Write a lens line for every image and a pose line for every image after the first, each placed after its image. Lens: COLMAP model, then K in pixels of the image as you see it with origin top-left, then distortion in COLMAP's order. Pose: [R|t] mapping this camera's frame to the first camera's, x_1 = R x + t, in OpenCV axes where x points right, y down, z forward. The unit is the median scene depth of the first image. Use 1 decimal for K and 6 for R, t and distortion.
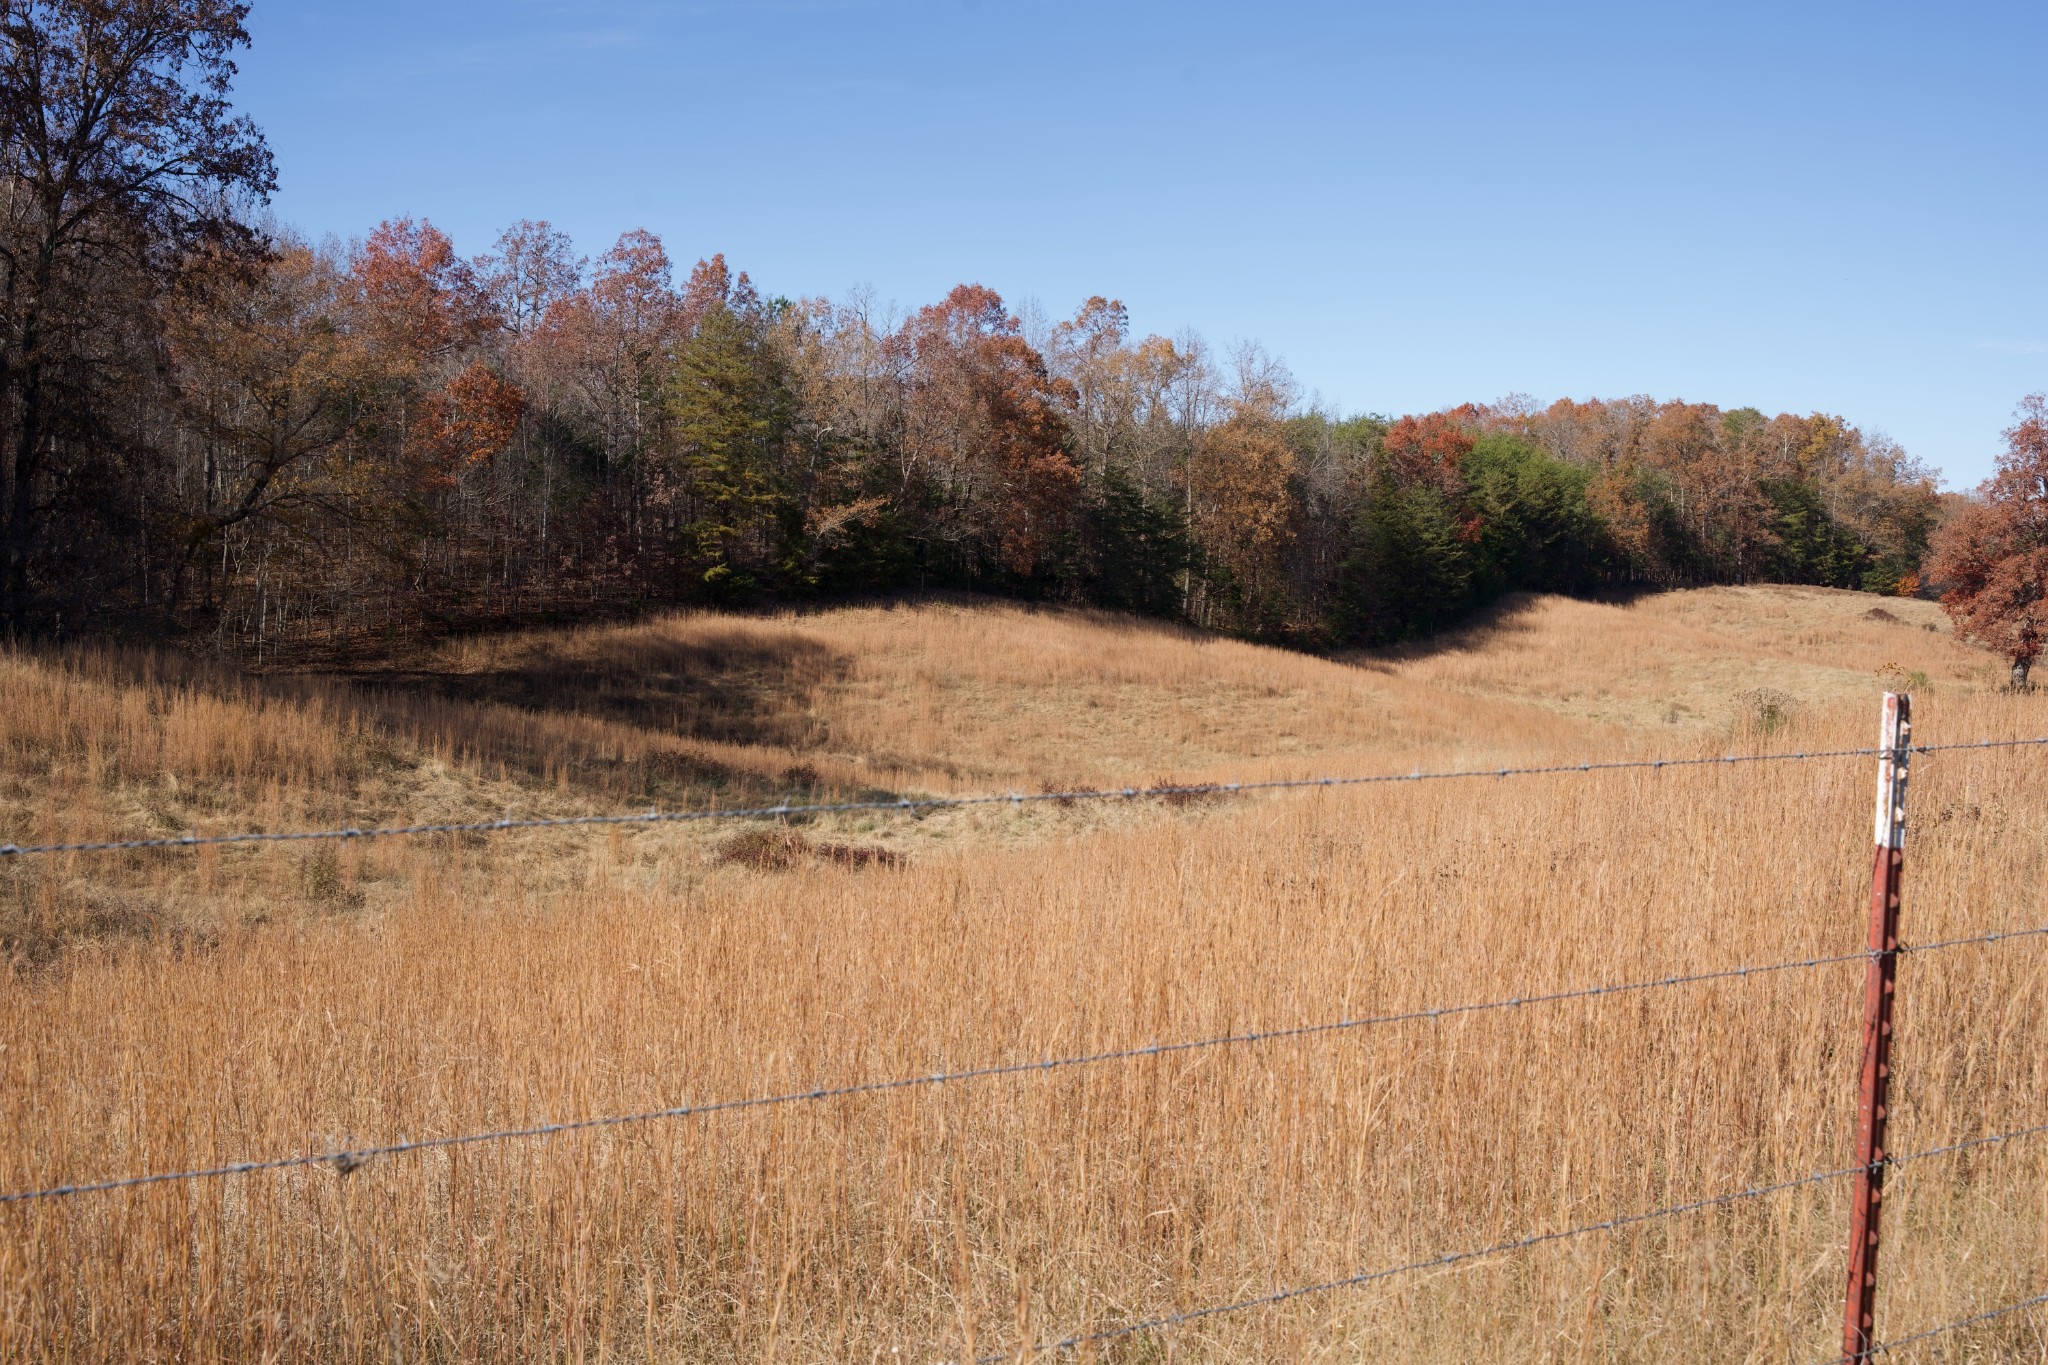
lens RADIAL K [[2089.8, 0, 1014.1], [0, 2089.8, 685.0], [0, 0, 1]] dist [0.006431, 0.000000]
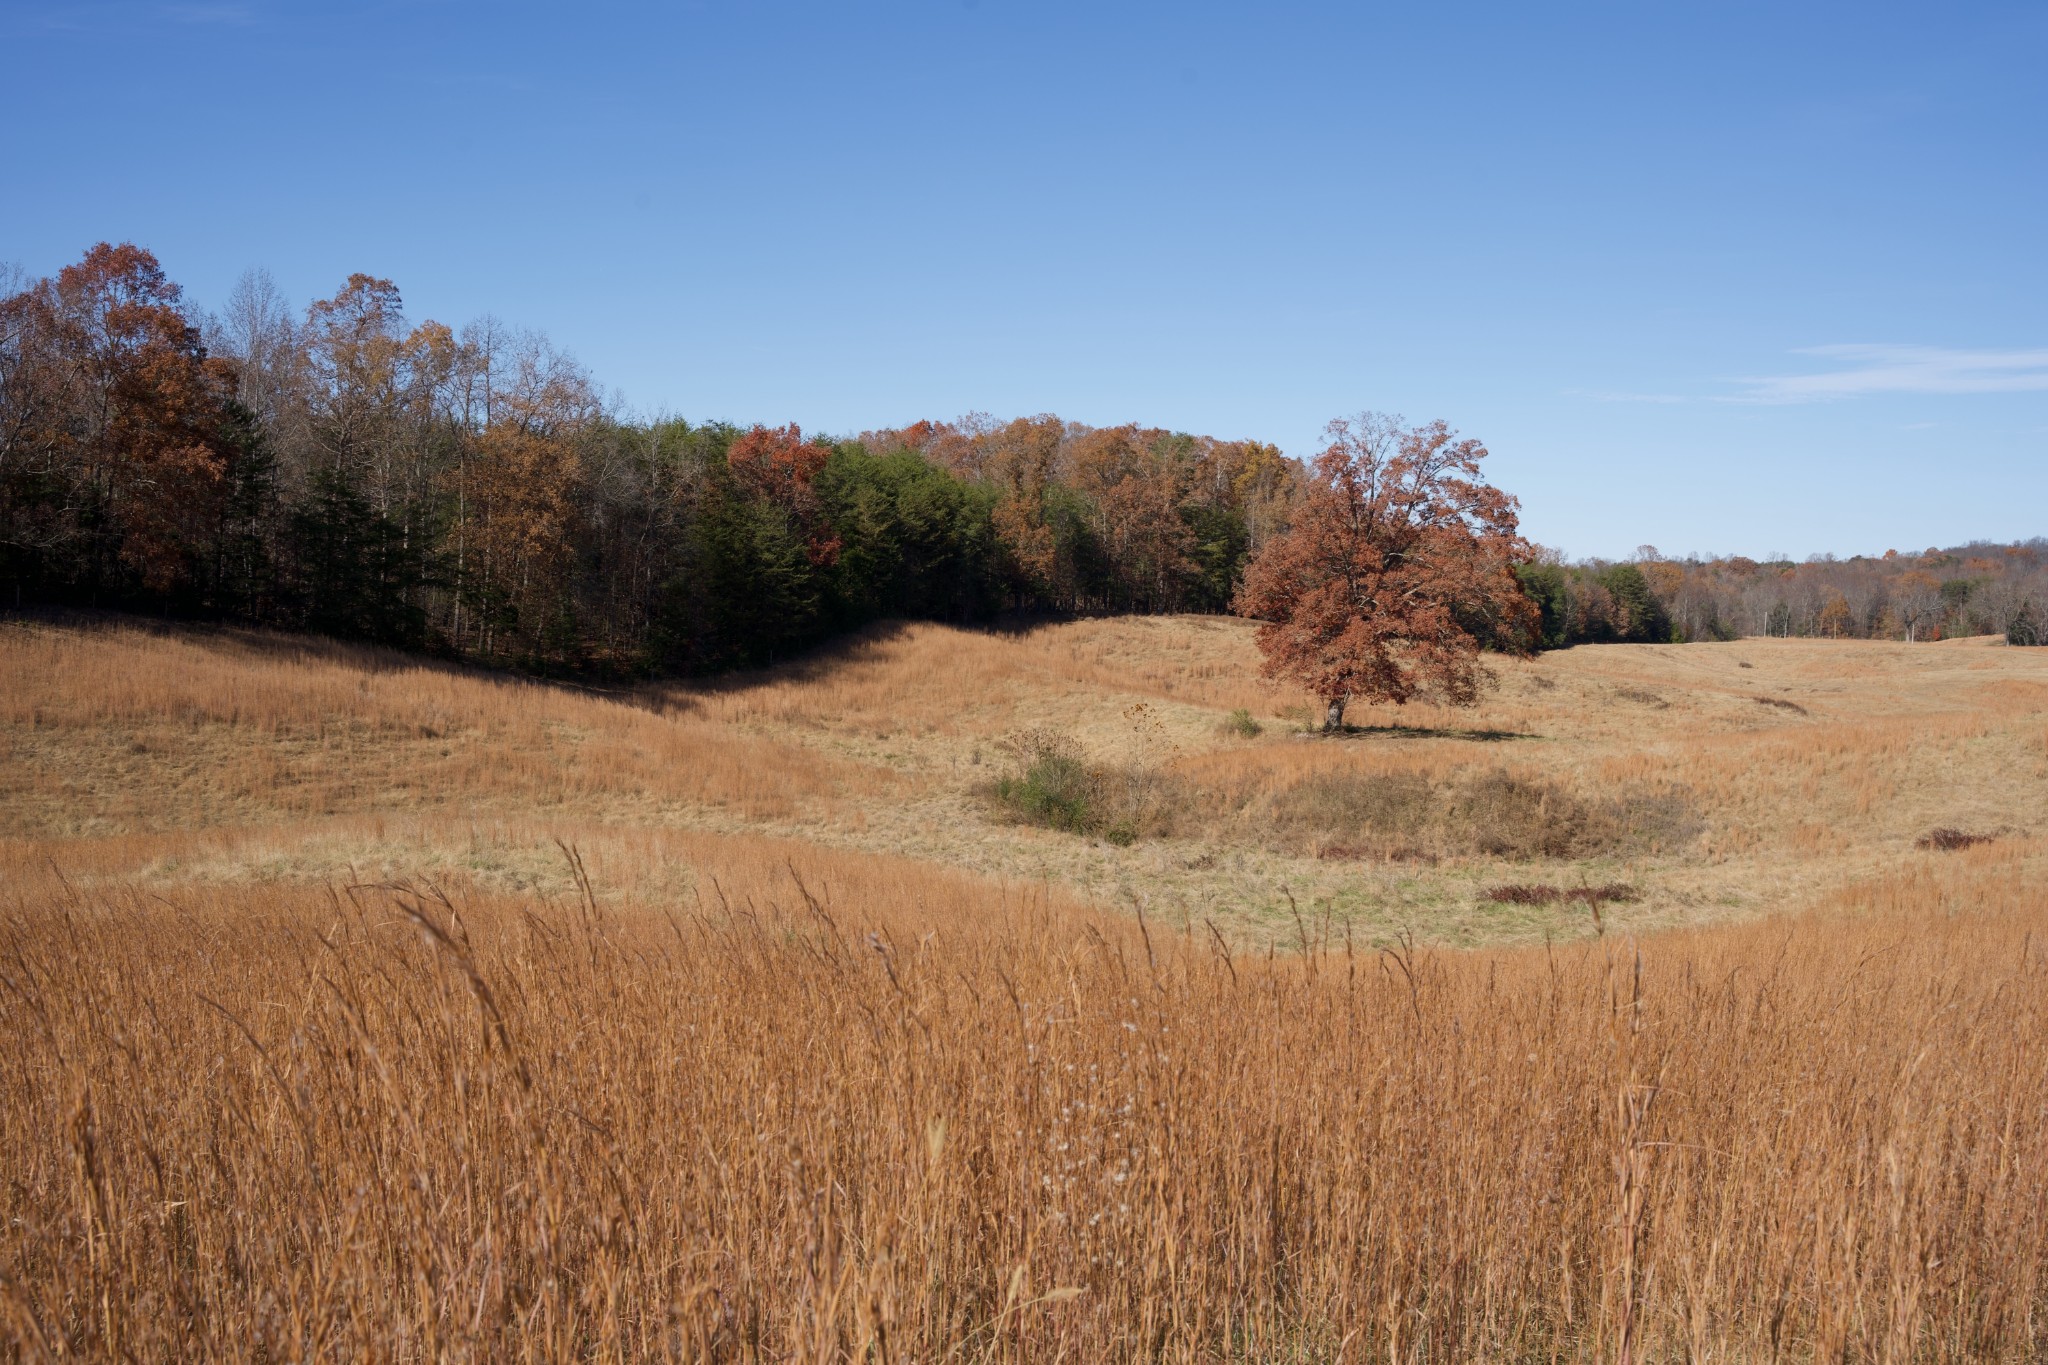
lens RADIAL K [[2089.8, 0, 1017.5], [0, 2089.8, 689.6], [0, 0, 1]] dist [0.006431, 0.000000]
pose [[0.982536, 0.008519, 0.185879, 0.156088], [-0.007060, 0.999939, -0.008511, -0.006748], [-0.185940, 0.007050, 0.982536, 0.095100]]
